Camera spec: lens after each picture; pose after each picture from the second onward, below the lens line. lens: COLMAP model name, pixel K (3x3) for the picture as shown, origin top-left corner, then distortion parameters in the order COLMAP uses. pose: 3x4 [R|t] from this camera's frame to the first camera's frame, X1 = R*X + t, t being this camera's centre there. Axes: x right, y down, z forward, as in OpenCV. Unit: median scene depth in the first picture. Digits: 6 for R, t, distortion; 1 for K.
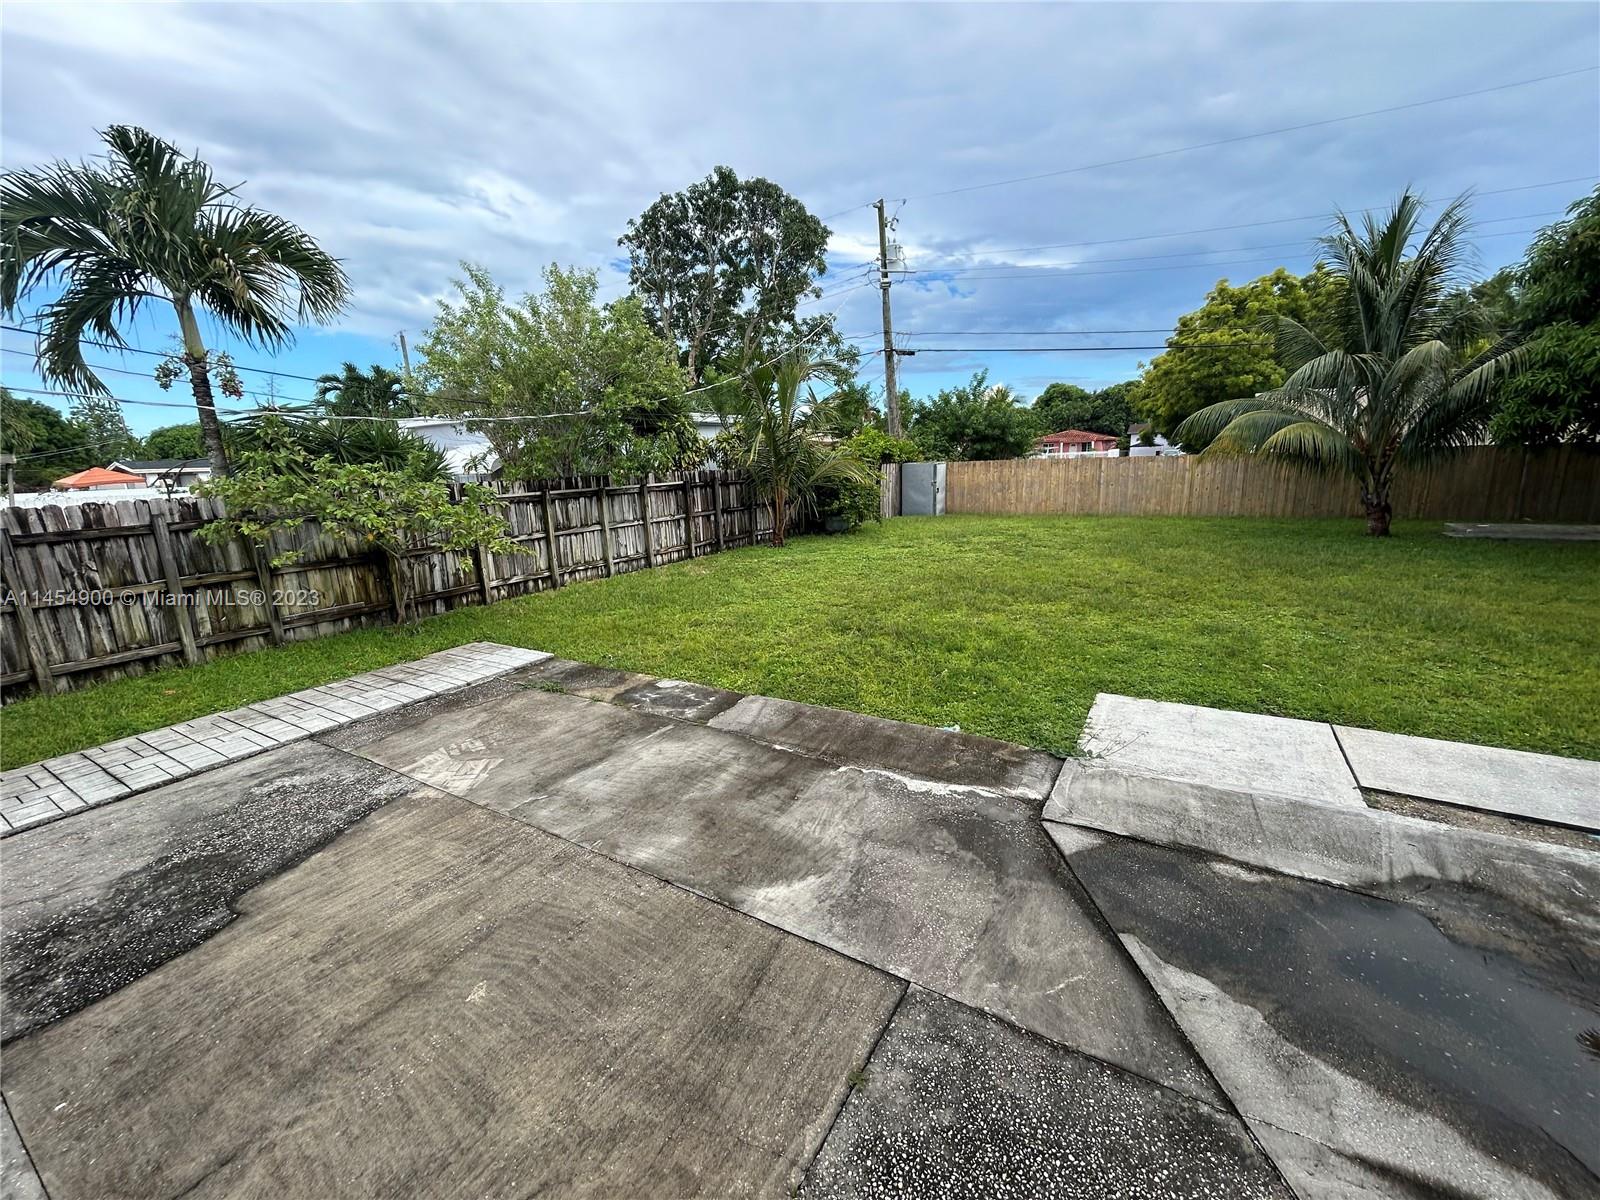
lens RADIAL K [[642.0, 0, 797.5], [0, 642.0, 601.3], [0, 0, 1]] dist [0.002006, 0.000100]
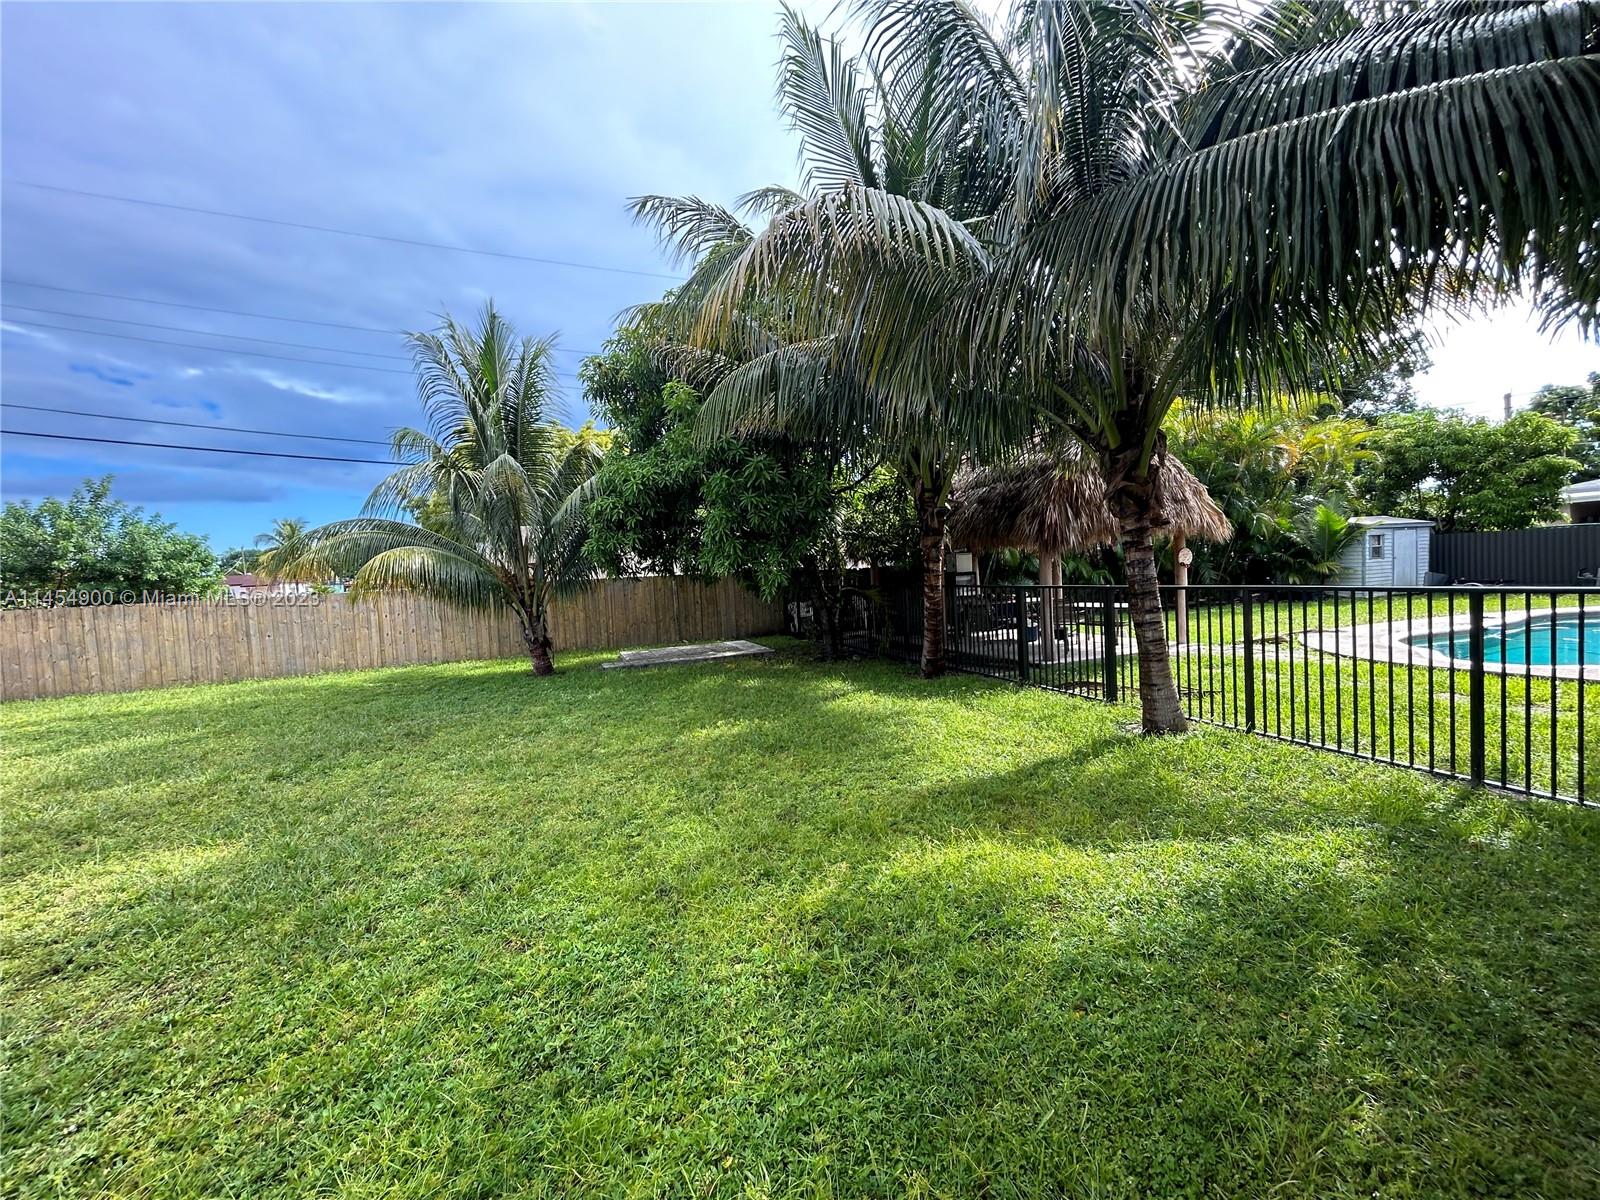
lens RADIAL K [[642.0, 0, 802.5], [0, 642.0, 602.3], [0, 0, 1]] dist [0.002006, 0.000100]
pose [[0.584446, -0.032592, 0.810778, 0.282705], [0.206269, 0.972338, -0.109601, -0.020022], [-0.784778, 0.231294, 0.575001, 0.134883]]
